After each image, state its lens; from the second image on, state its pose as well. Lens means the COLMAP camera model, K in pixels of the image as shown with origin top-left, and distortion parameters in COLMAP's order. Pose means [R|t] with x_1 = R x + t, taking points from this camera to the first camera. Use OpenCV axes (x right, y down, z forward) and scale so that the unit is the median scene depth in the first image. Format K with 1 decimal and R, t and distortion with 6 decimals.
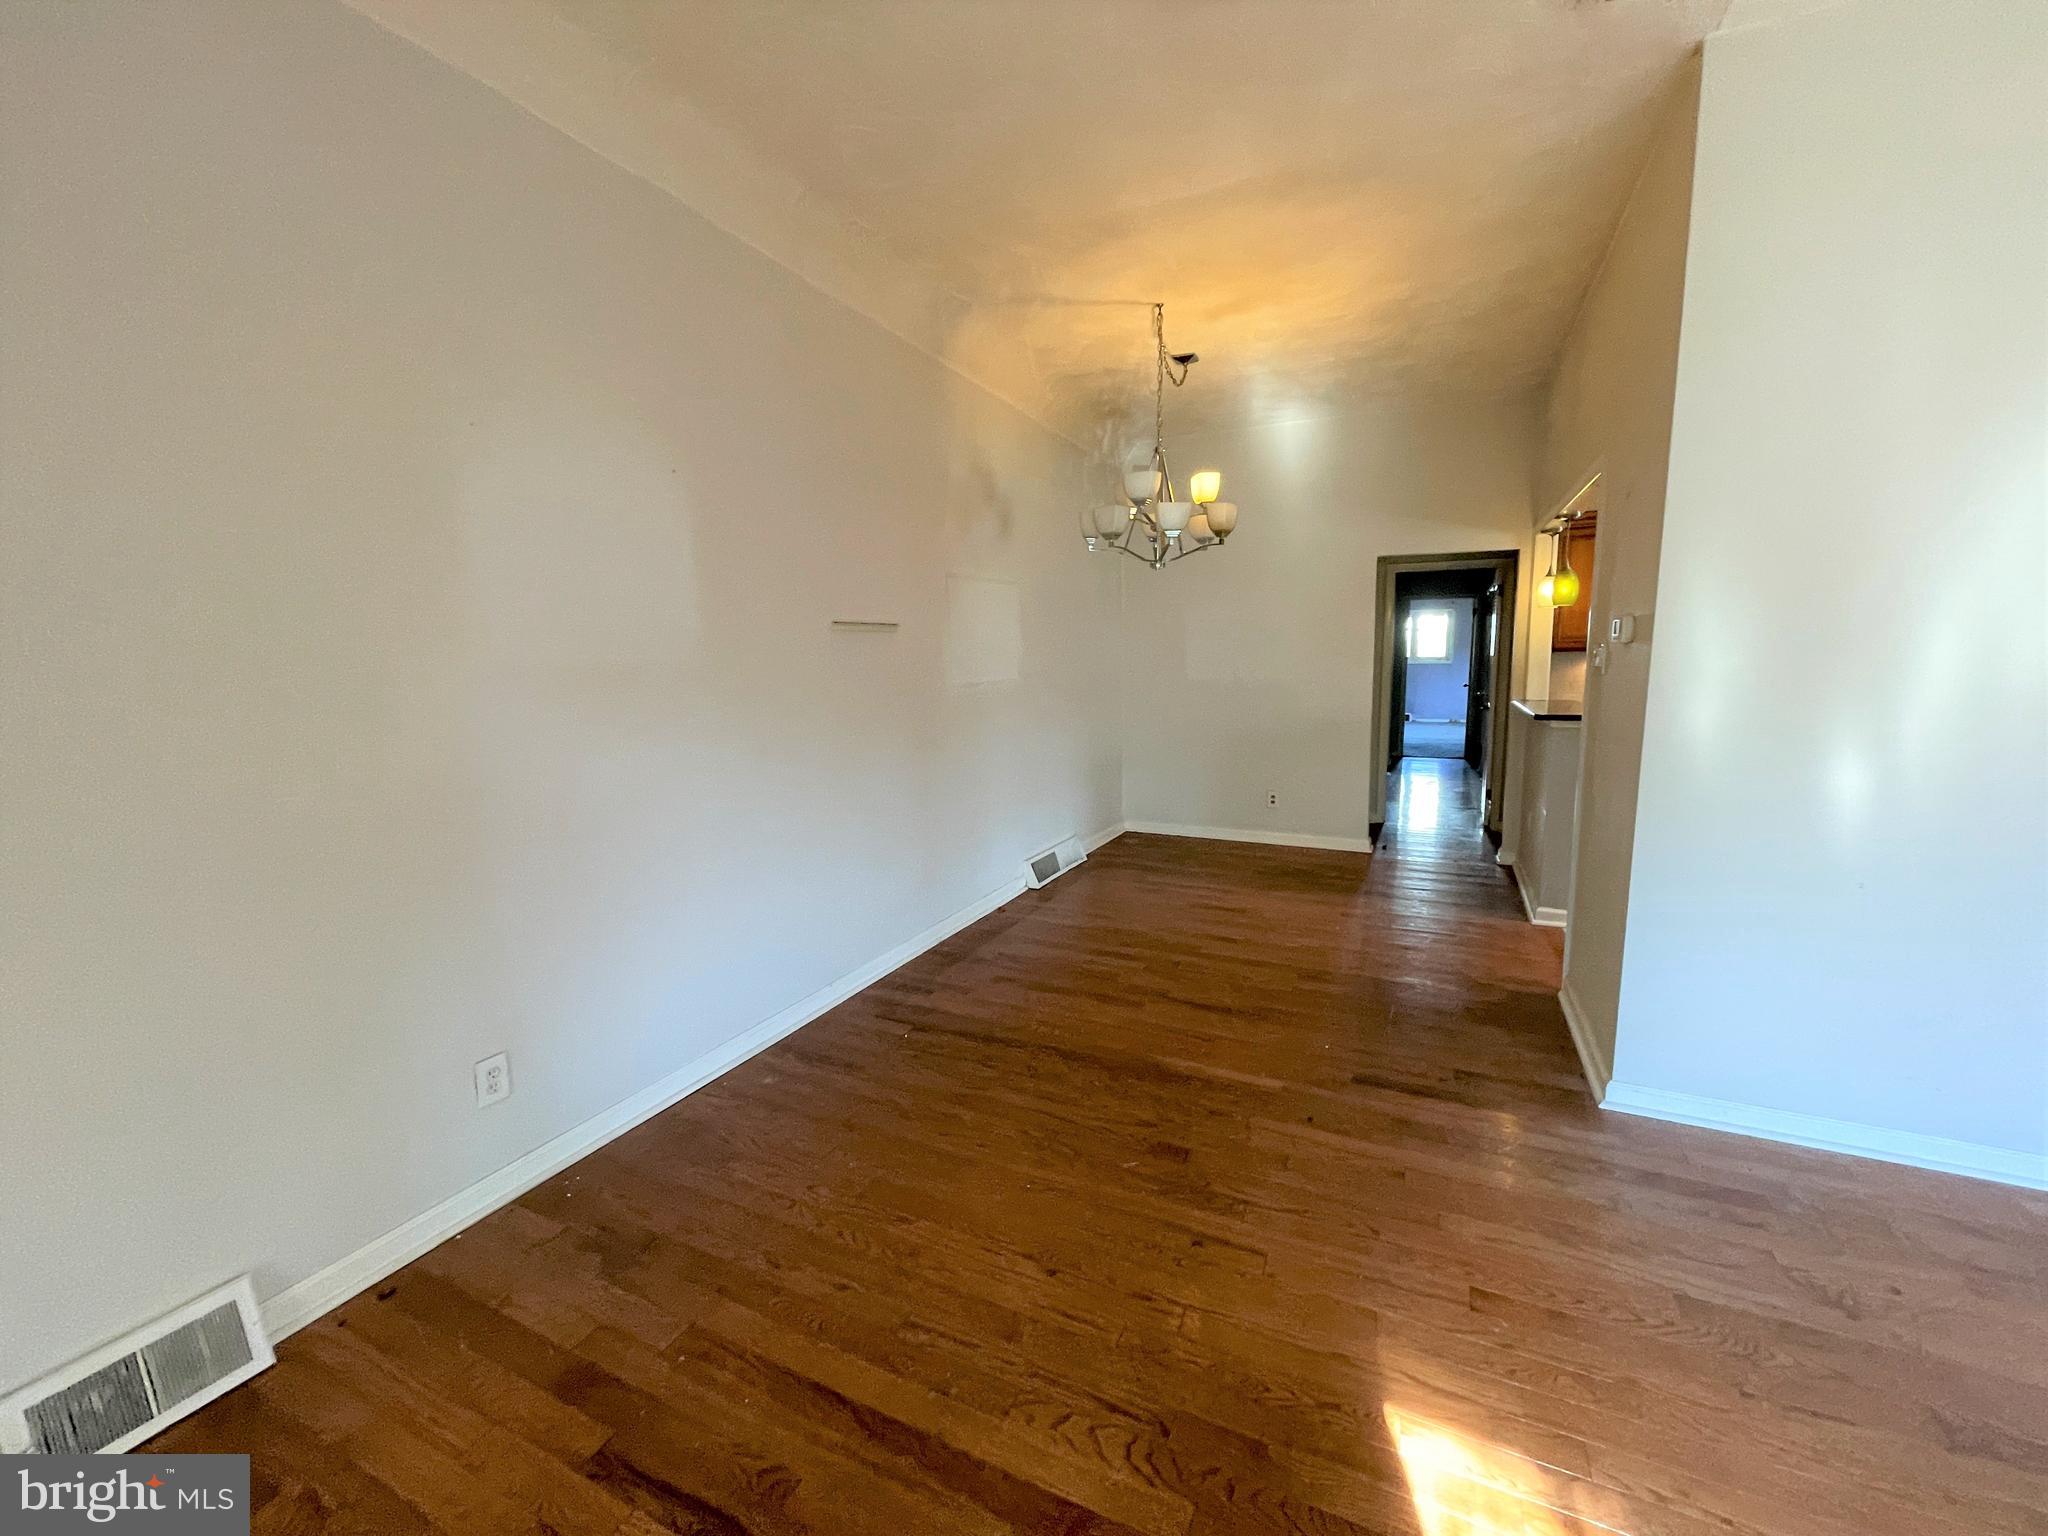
lens RADIAL K [[823.3, 0, 1020.1], [0, 823.3, 768.2], [0, 0, 1]] dist [-0.000598, 0.000162]
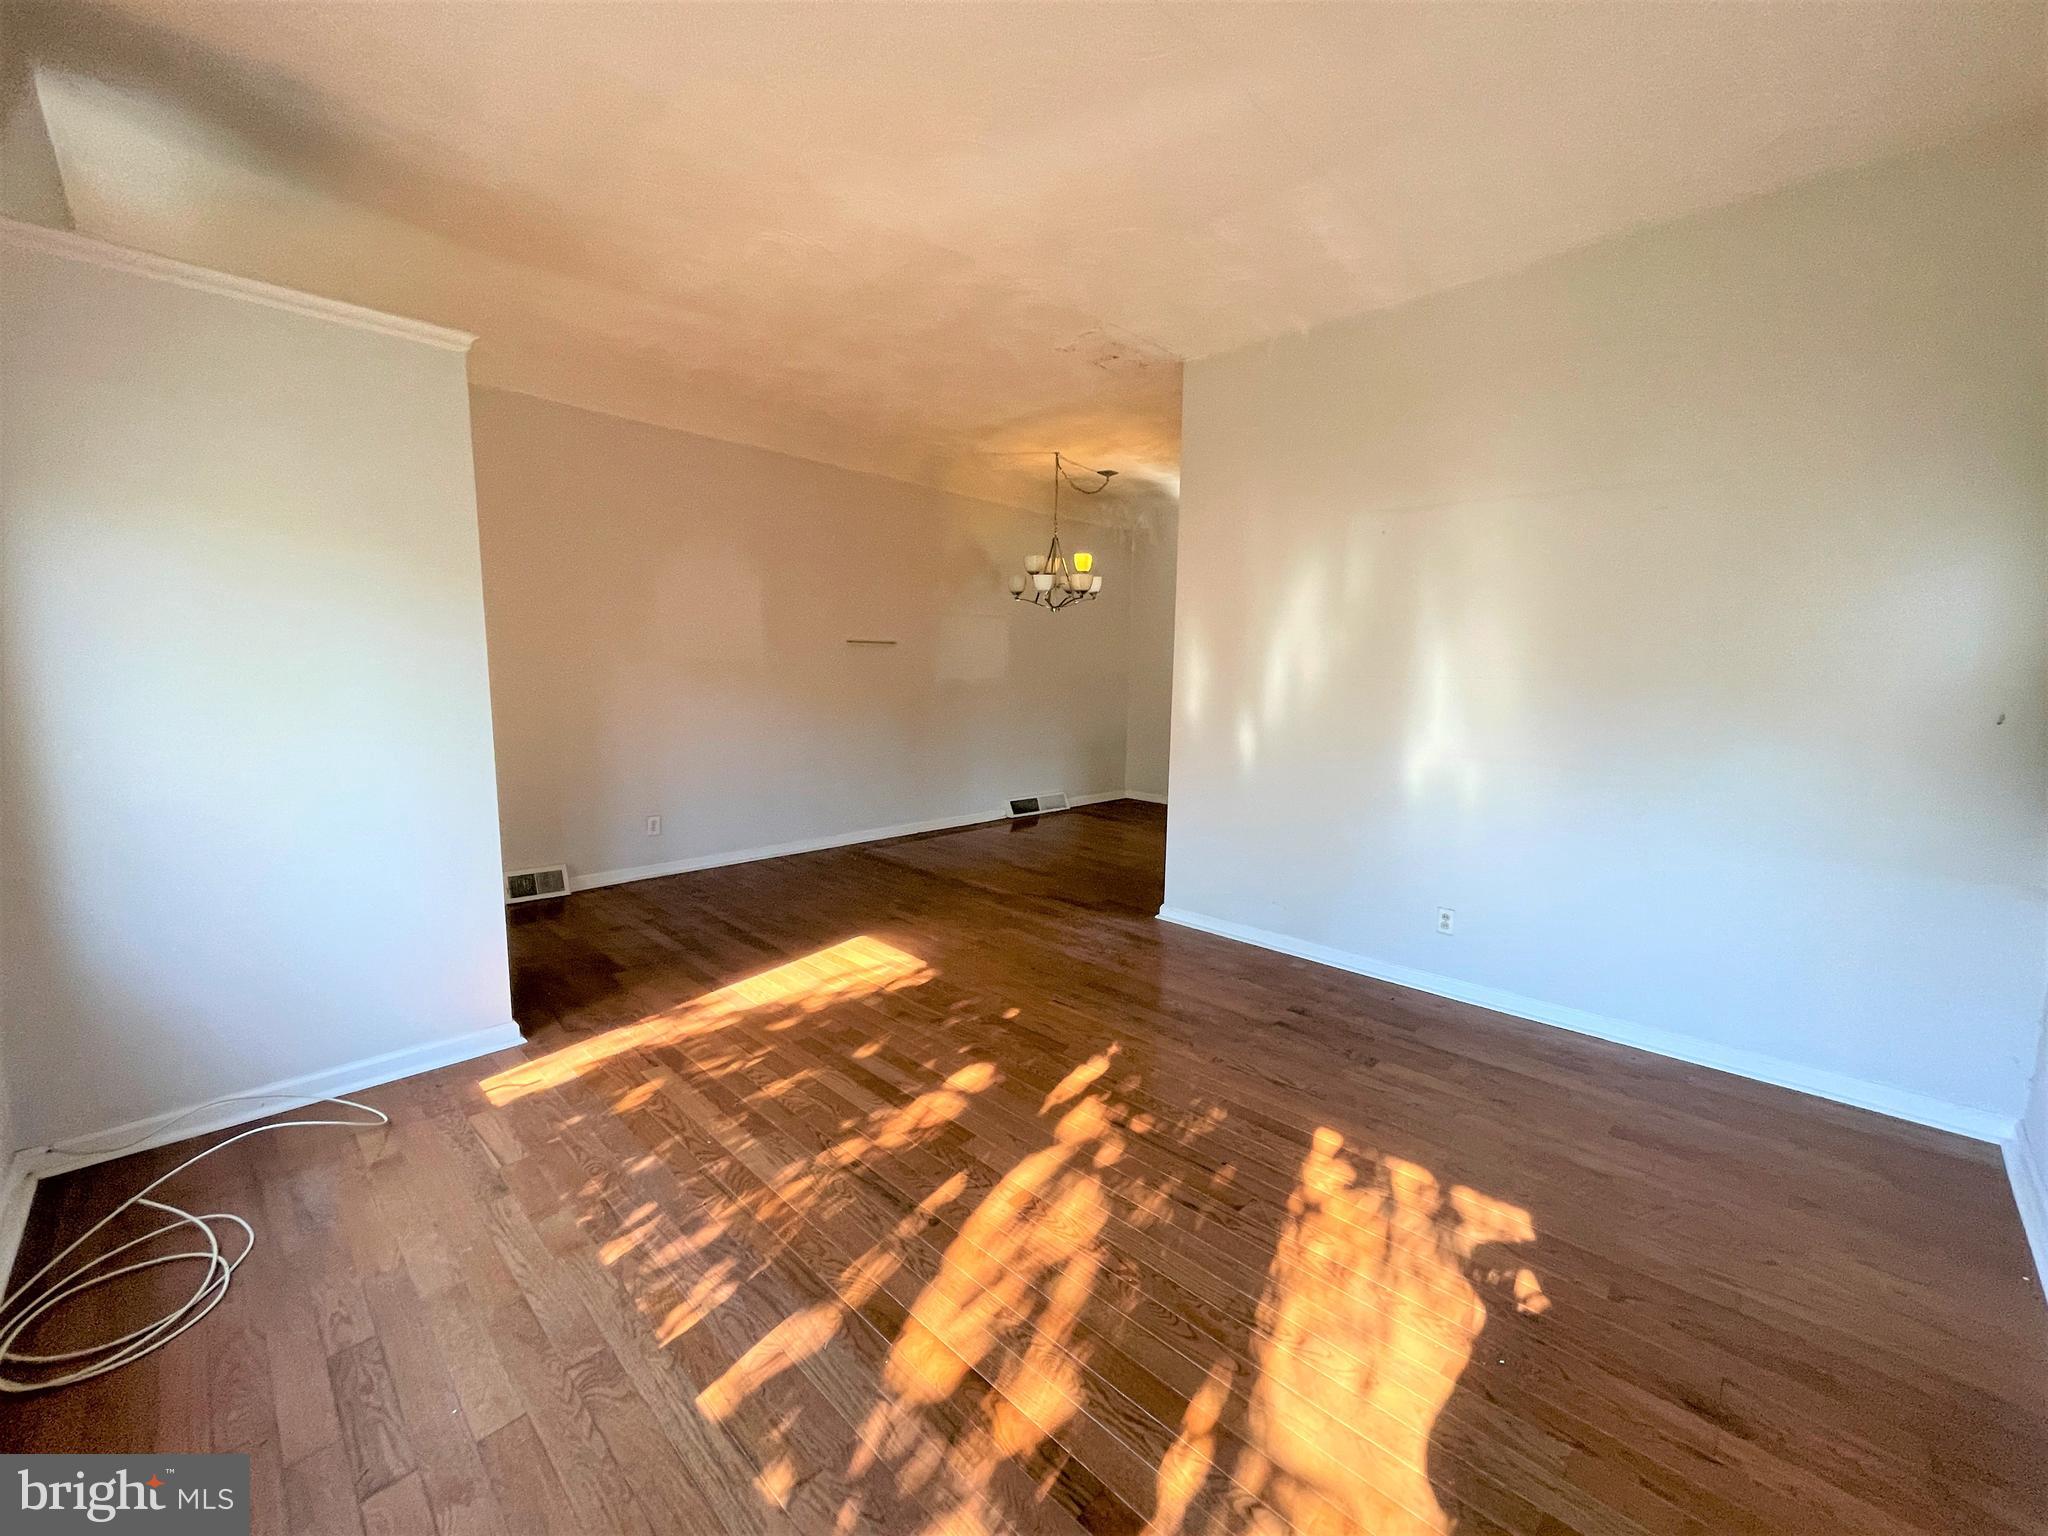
lens RADIAL K [[826.1, 0, 1024.0], [0, 826.1, 768.0], [0, 0, 1]] dist [-0.005517, -0.000214]
pose [[0.948558, 0.073153, -0.308037, 0.868450], [-0.076938, 0.997036, -0.000144, 0.092789], [0.307113, 0.023837, 0.951375, -0.757496]]
